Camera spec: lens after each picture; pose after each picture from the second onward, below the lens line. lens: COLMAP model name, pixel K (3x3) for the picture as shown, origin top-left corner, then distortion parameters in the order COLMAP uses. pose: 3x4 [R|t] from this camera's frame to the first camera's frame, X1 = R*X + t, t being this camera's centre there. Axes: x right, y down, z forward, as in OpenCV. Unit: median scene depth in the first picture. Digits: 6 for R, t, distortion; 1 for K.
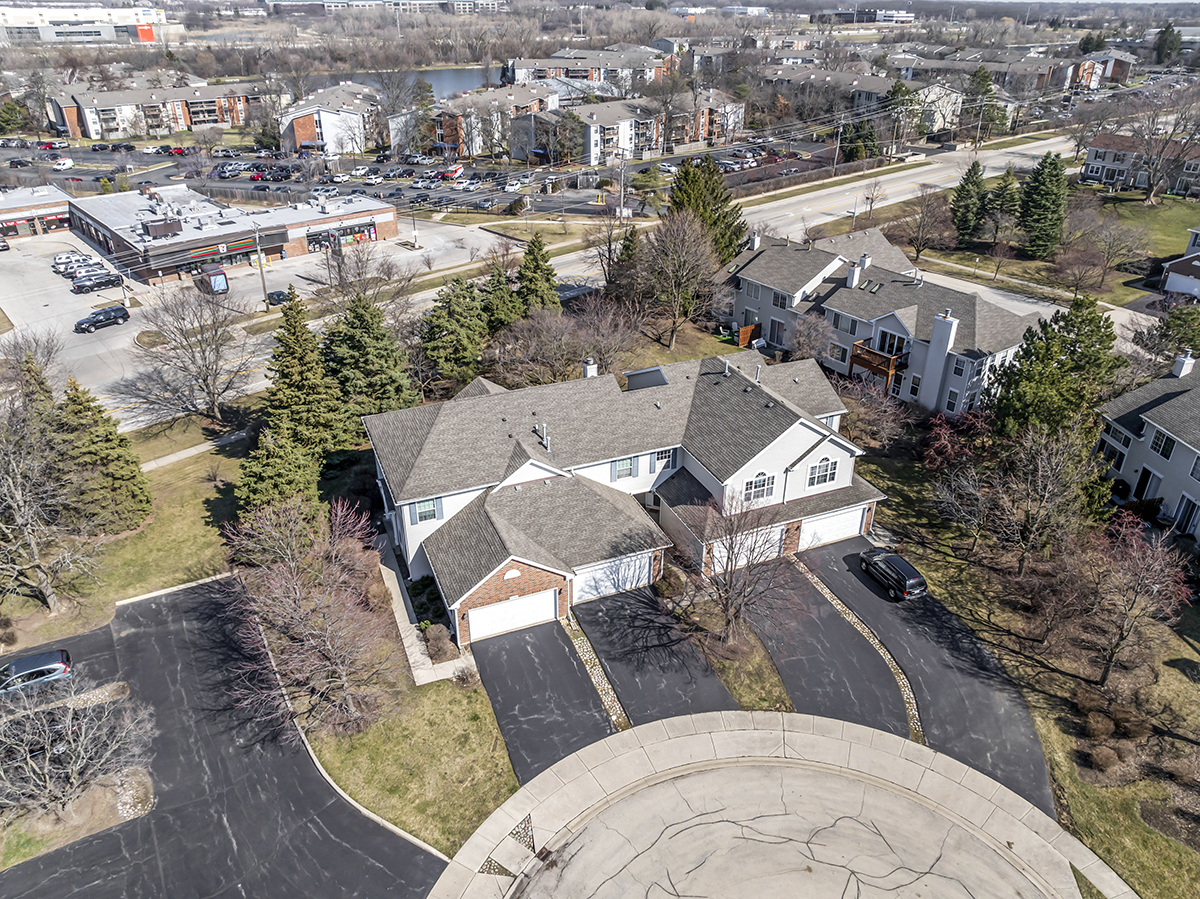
lens RADIAL K [[843.2, 0, 609.2], [0, 843.2, 448.2], [0, 0, 1]] dist [-0.041348, 0.009078]
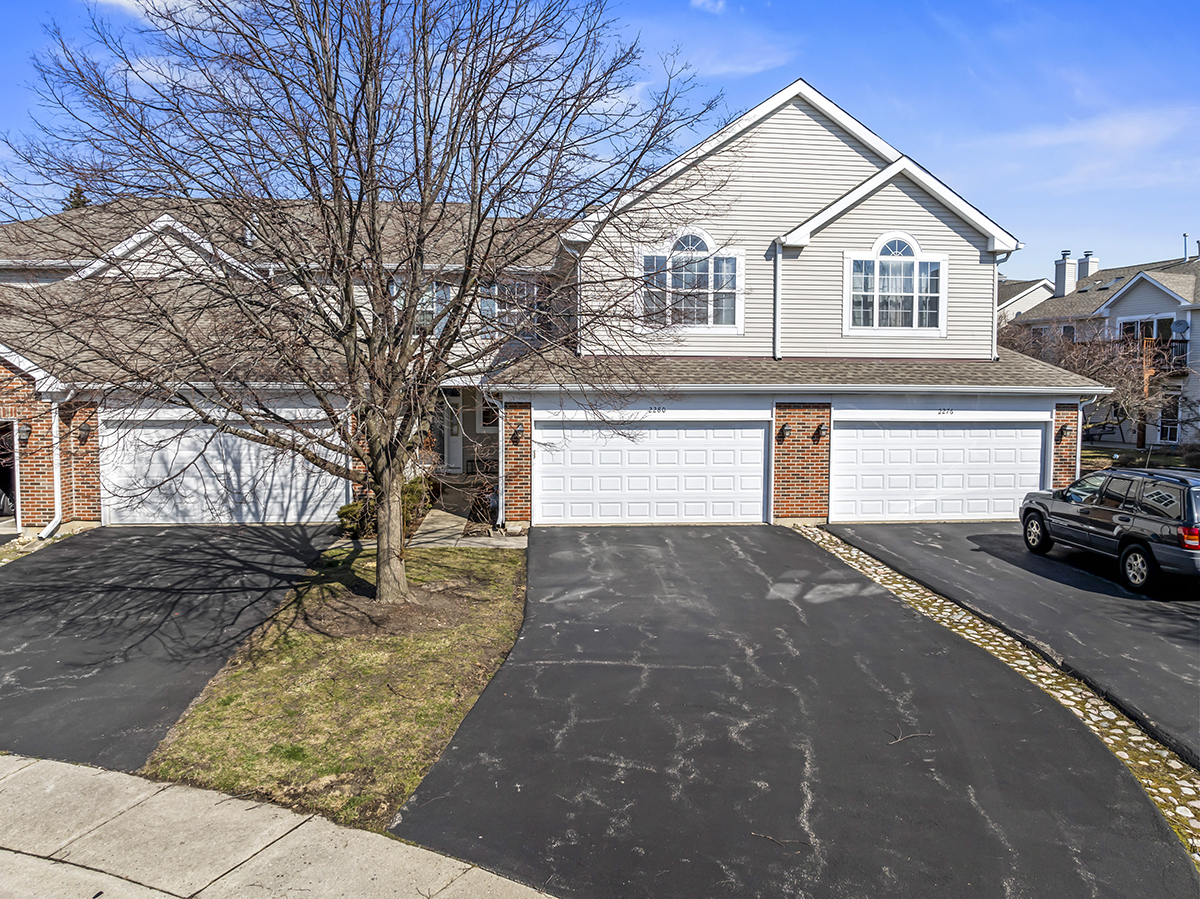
lens RADIAL K [[851.6, 0, 606.3], [0, 851.6, 448.4], [0, 0, 1]] dist [-0.036438, 0.006130]
pose [[0.951531, 0.015344, -0.307169, 0.120992], [-0.143256, 0.905903, -0.398518, 0.121103], [0.272151, 0.423207, 0.864193, 0.334005]]
